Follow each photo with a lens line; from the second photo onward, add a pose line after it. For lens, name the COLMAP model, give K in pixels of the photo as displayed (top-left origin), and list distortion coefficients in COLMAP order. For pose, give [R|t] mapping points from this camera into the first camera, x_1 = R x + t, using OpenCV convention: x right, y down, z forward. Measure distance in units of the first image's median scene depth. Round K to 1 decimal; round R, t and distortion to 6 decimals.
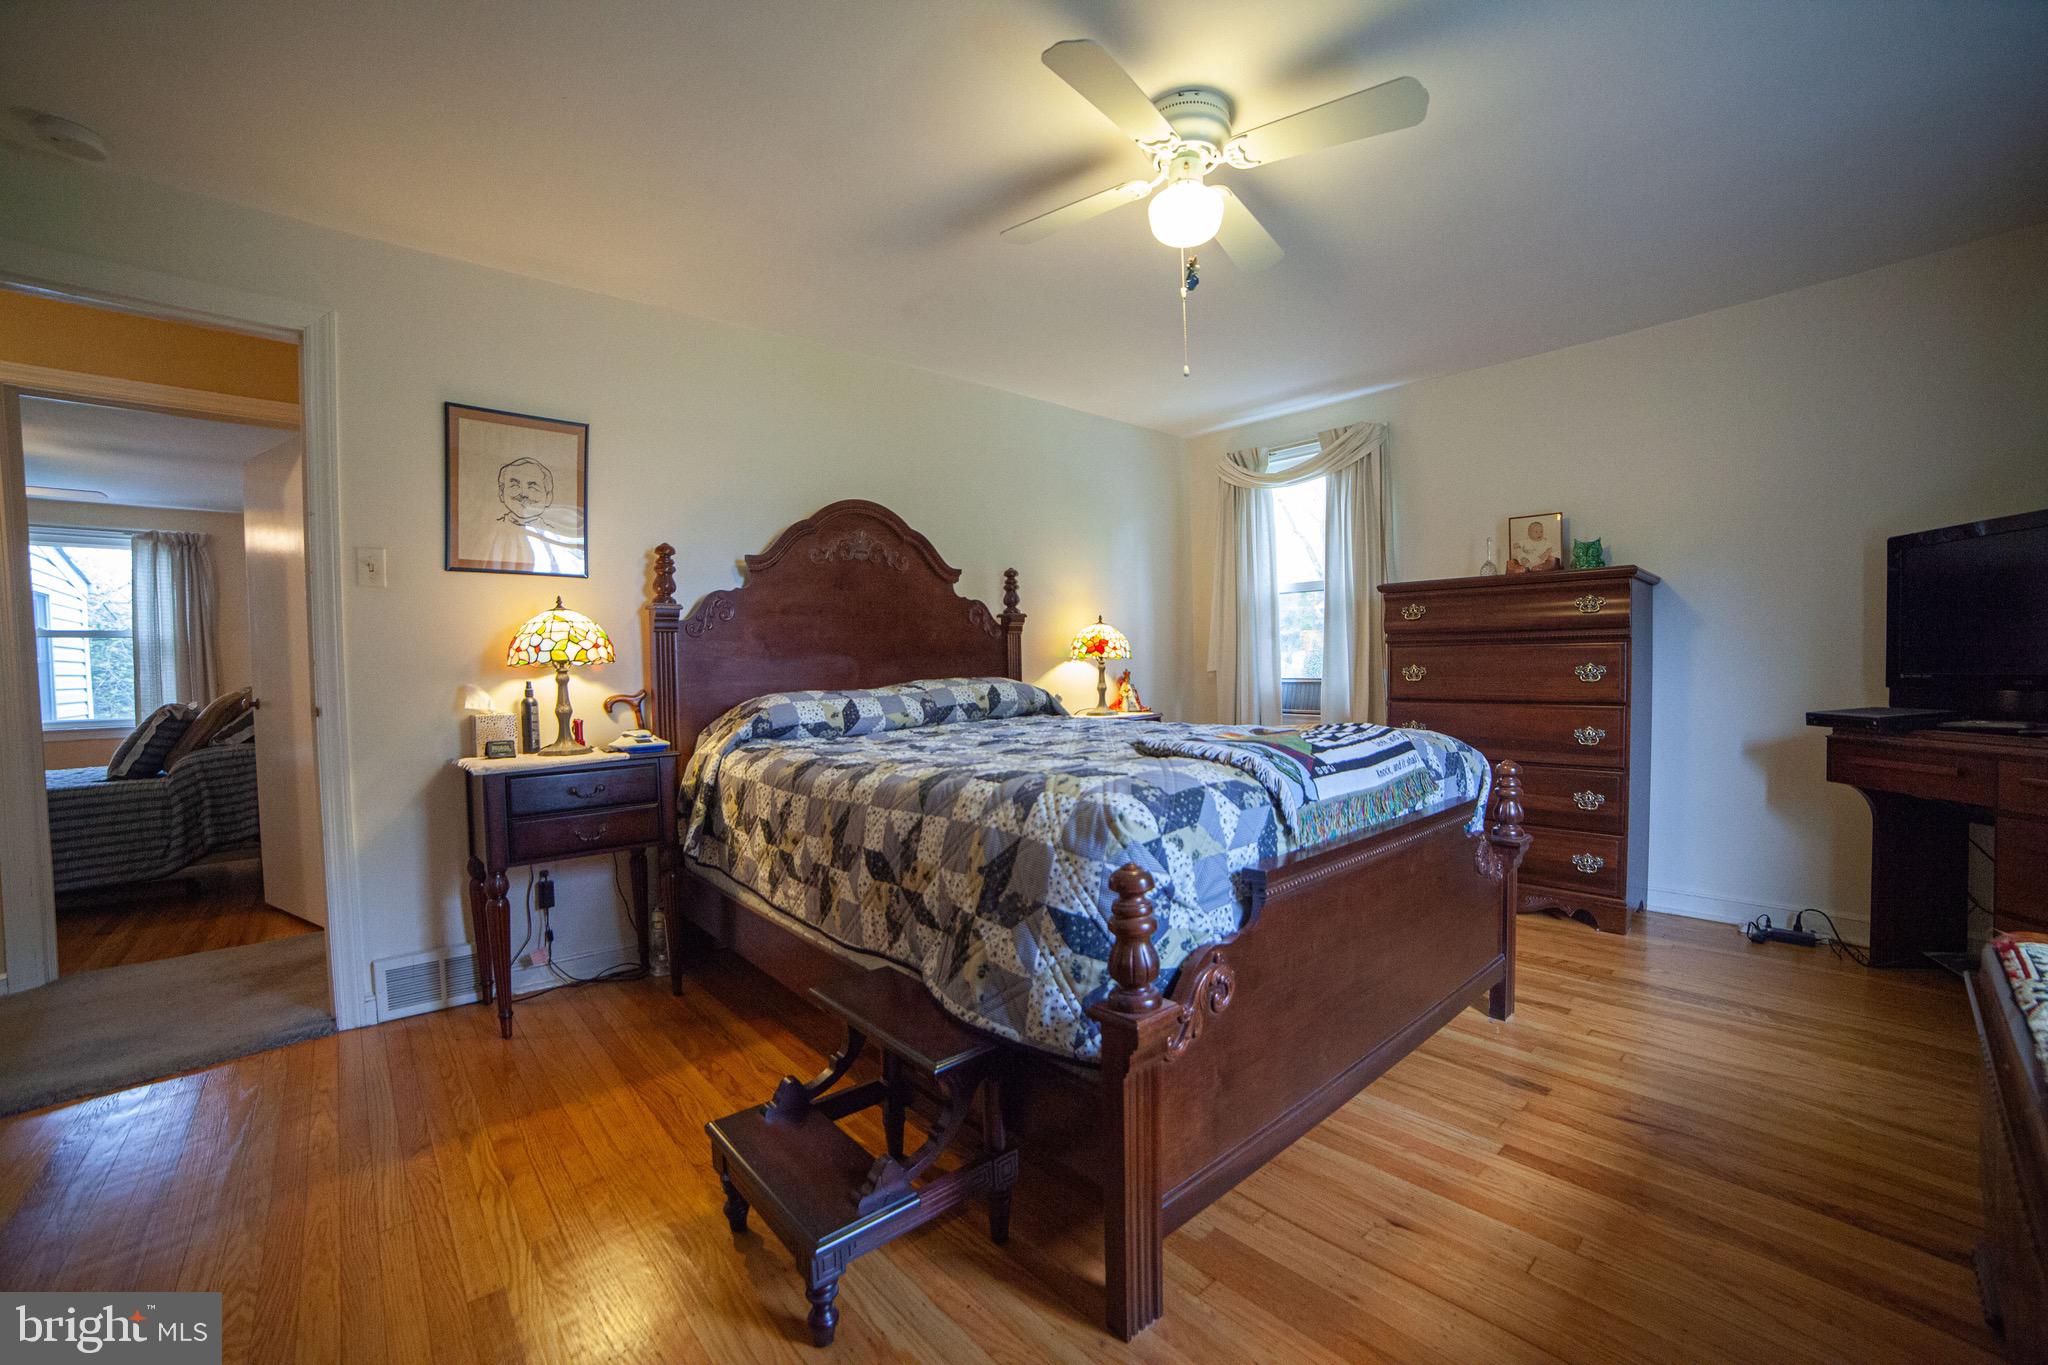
lens RADIAL K [[826.6, 0, 1029.9], [0, 826.6, 689.3], [0, 0, 1]] dist [-0.110591, 0.040481]
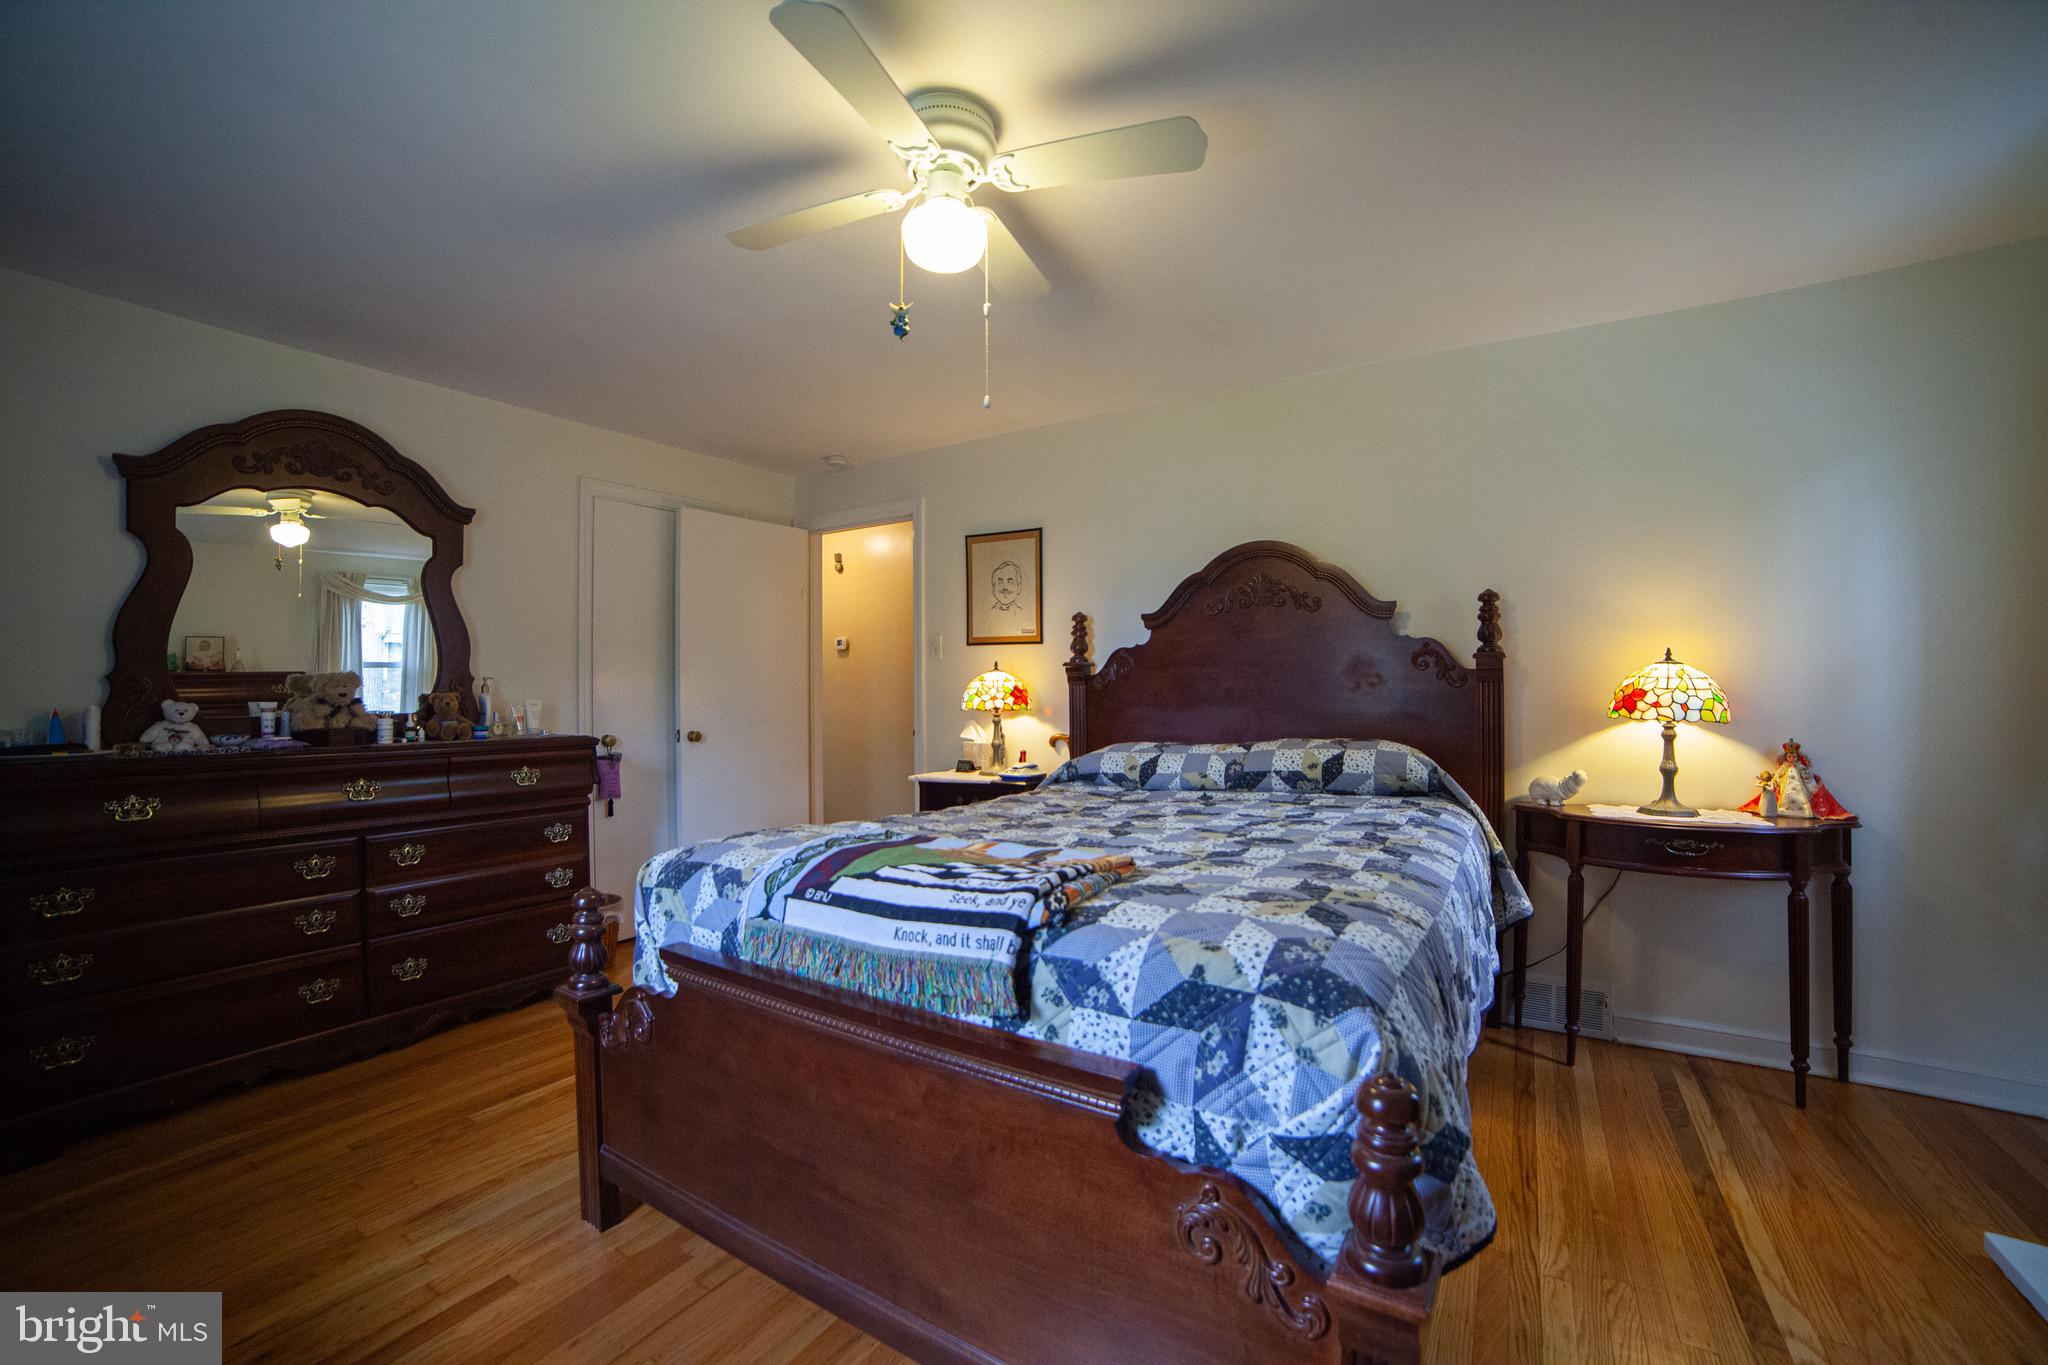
lens RADIAL K [[826.6, 0, 1029.9], [0, 826.6, 689.3], [0, 0, 1]] dist [-0.110591, 0.040481]
pose [[0.282983, 0.018783, -0.958941, 0.700417], [-0.029353, 0.999510, 0.010916, -0.073016], [0.958676, 0.025059, 0.283395, 0.555520]]
